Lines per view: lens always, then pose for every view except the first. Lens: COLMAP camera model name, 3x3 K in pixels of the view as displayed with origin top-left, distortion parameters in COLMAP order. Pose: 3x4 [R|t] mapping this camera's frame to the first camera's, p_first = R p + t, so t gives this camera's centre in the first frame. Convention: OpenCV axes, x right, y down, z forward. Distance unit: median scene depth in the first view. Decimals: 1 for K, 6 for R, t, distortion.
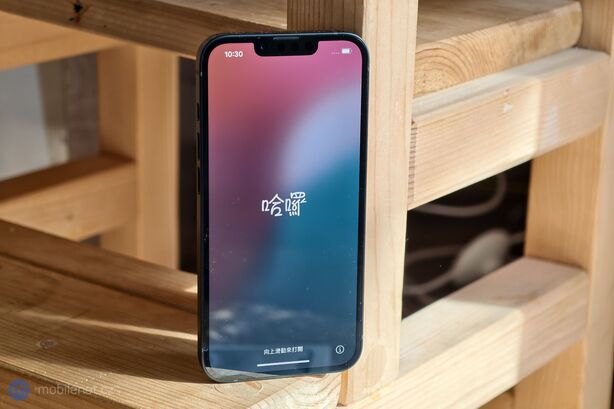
lens RADIAL K [[1492.6, 0, 306.0], [0, 1492.6, 203.7], [0, 0, 1]] dist [0.368687, 0.000000]
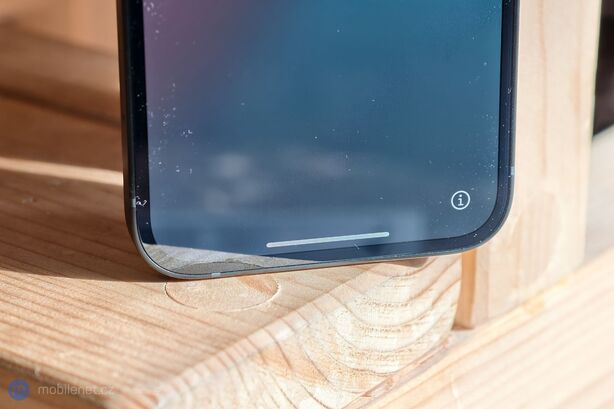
lens RADIAL K [[1492.6, 0, 306.7], [0, 1492.6, 205.8], [0, 0, 1]] dist [0.368687, 0.000000]
pose [[0.999226, -0.012331, -0.037356, -0.005176], [0.014872, 0.997538, 0.068536, 0.067937], [0.036419, -0.069039, 0.996949, 0.564759]]
